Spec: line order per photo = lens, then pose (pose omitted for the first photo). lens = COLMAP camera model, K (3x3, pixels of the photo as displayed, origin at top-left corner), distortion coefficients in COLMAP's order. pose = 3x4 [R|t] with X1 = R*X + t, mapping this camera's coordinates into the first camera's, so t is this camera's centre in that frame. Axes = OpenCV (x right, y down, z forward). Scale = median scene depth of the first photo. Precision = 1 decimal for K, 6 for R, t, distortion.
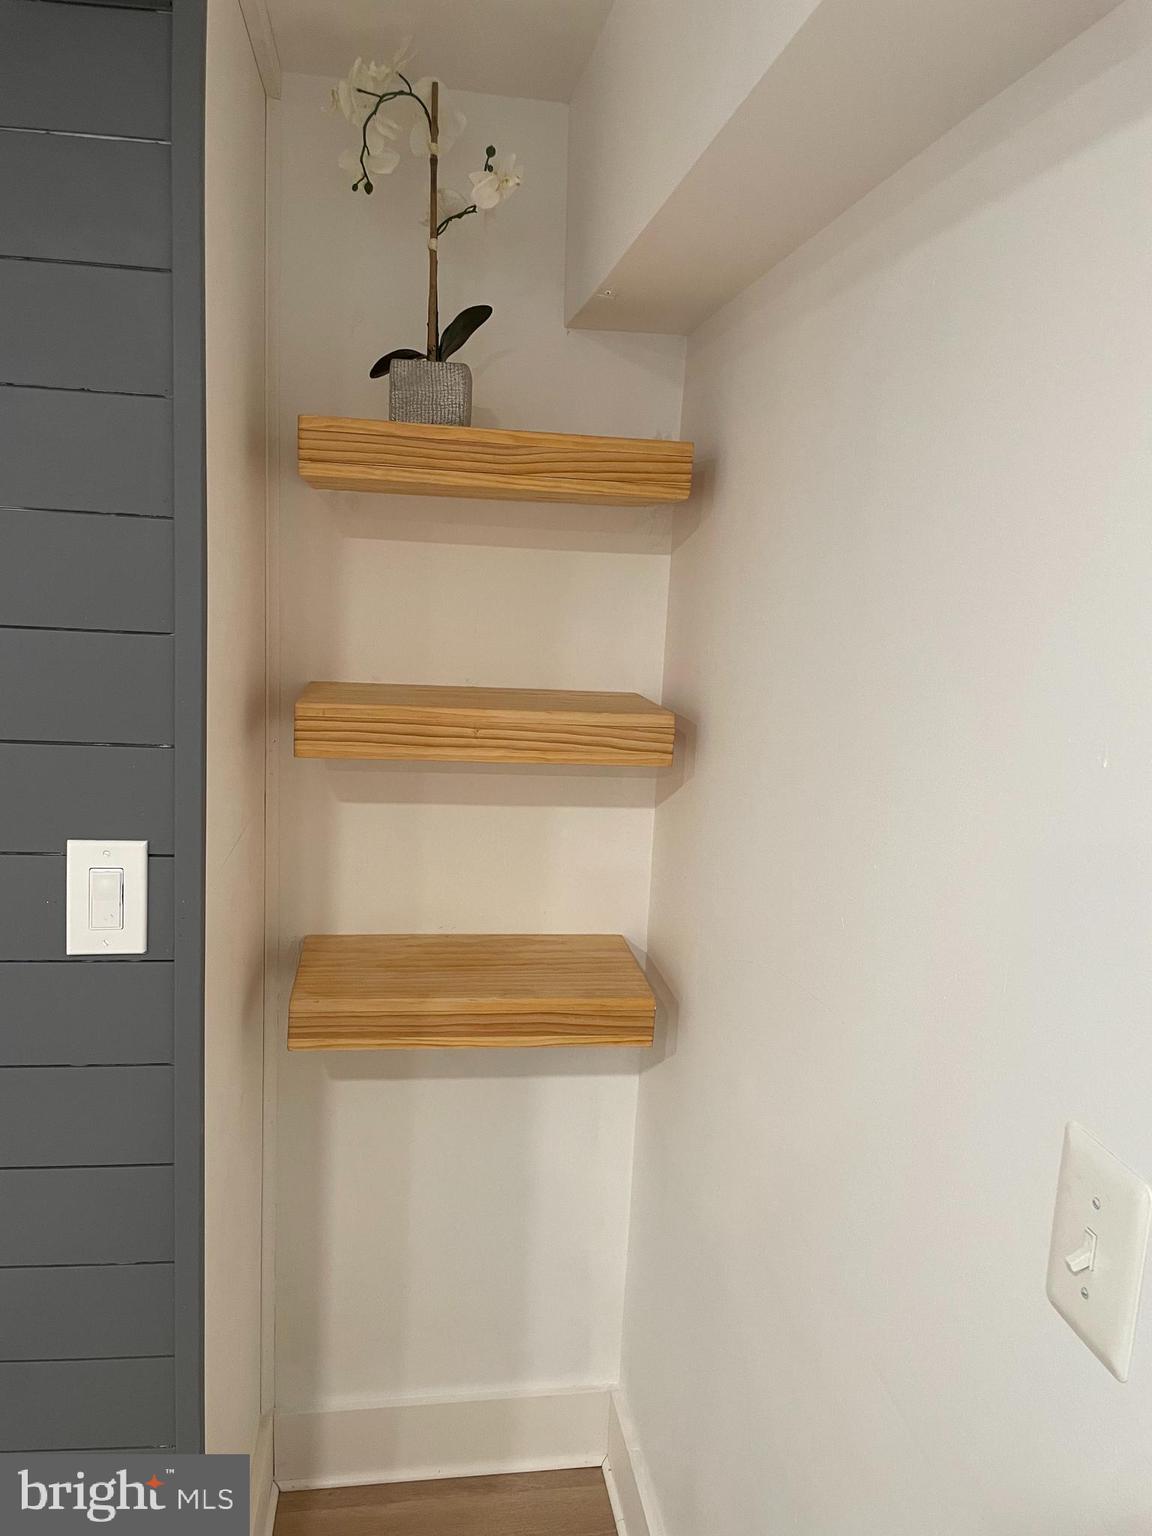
lens RADIAL K [[1152.5, 0, 579.1], [0, 1152.5, 763.7], [0, 0, 1]] dist [0.076561, -0.095145]
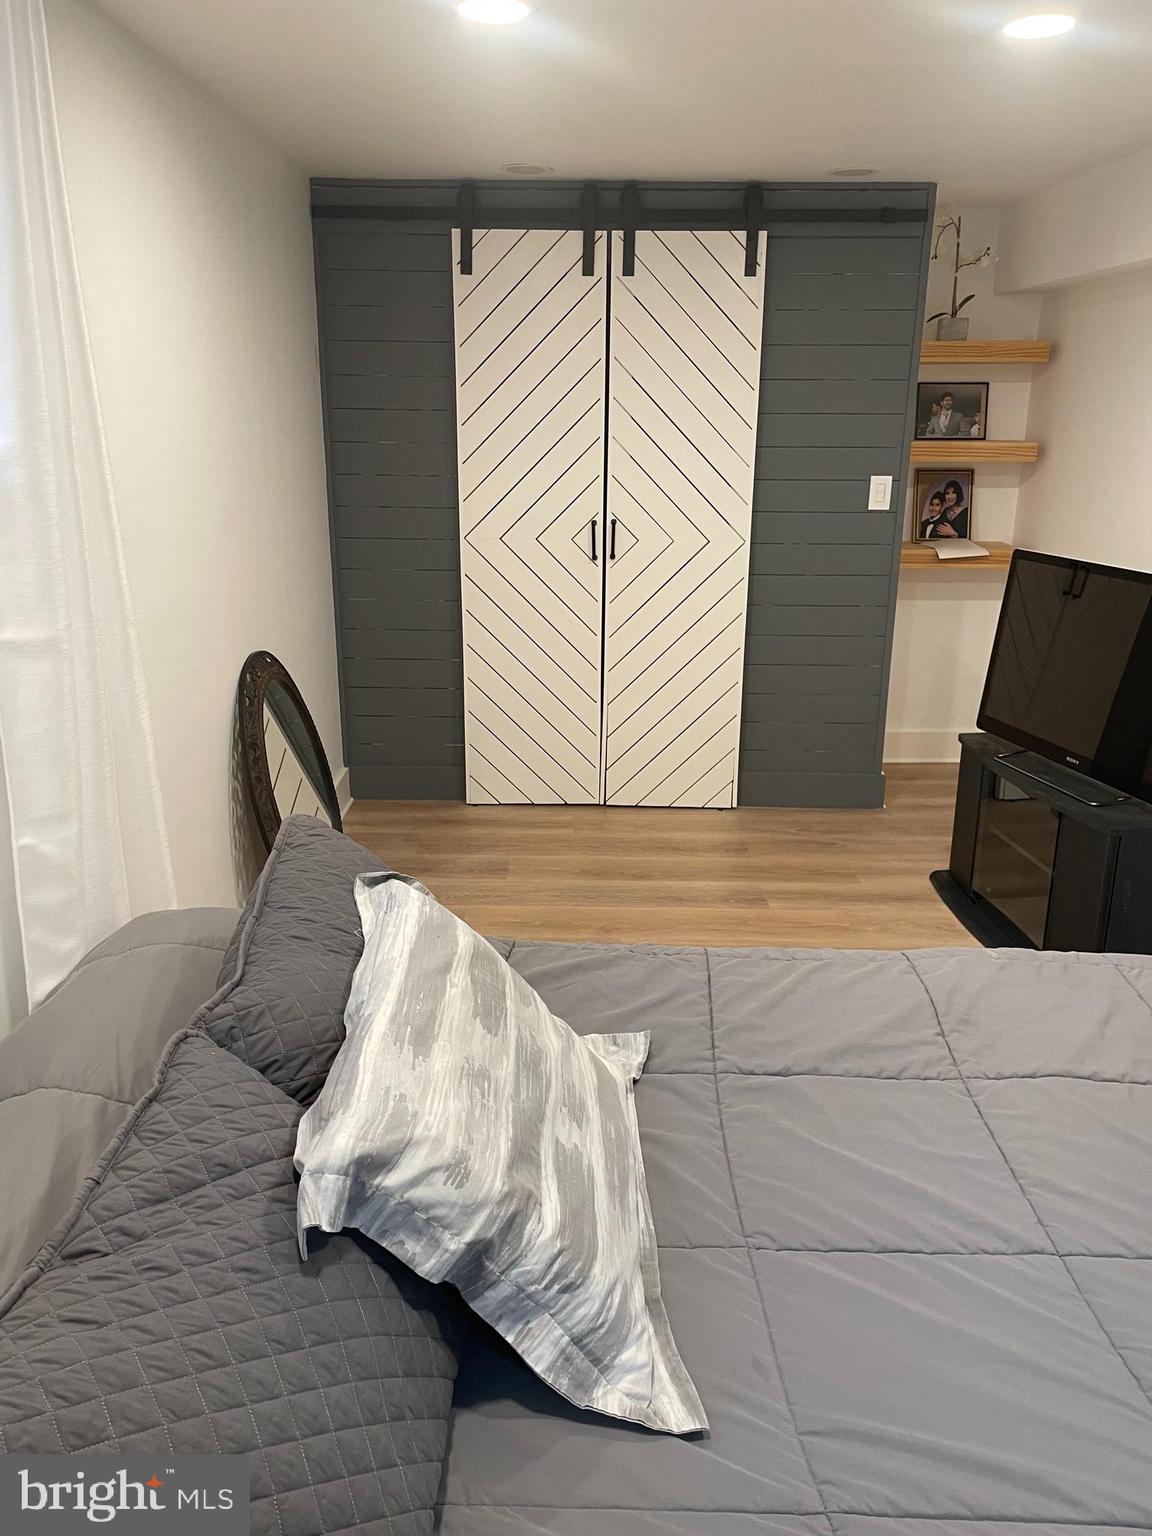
lens RADIAL K [[1152.5, 0, 579.1], [0, 1152.5, 763.7], [0, 0, 1]] dist [0.076561, -0.095145]
pose [[0.986268, -0.002212, -0.165135, -0.565407], [0.022387, 0.992471, 0.120413, 0.377219], [0.163626, -0.122457, 0.978893, -2.097175]]
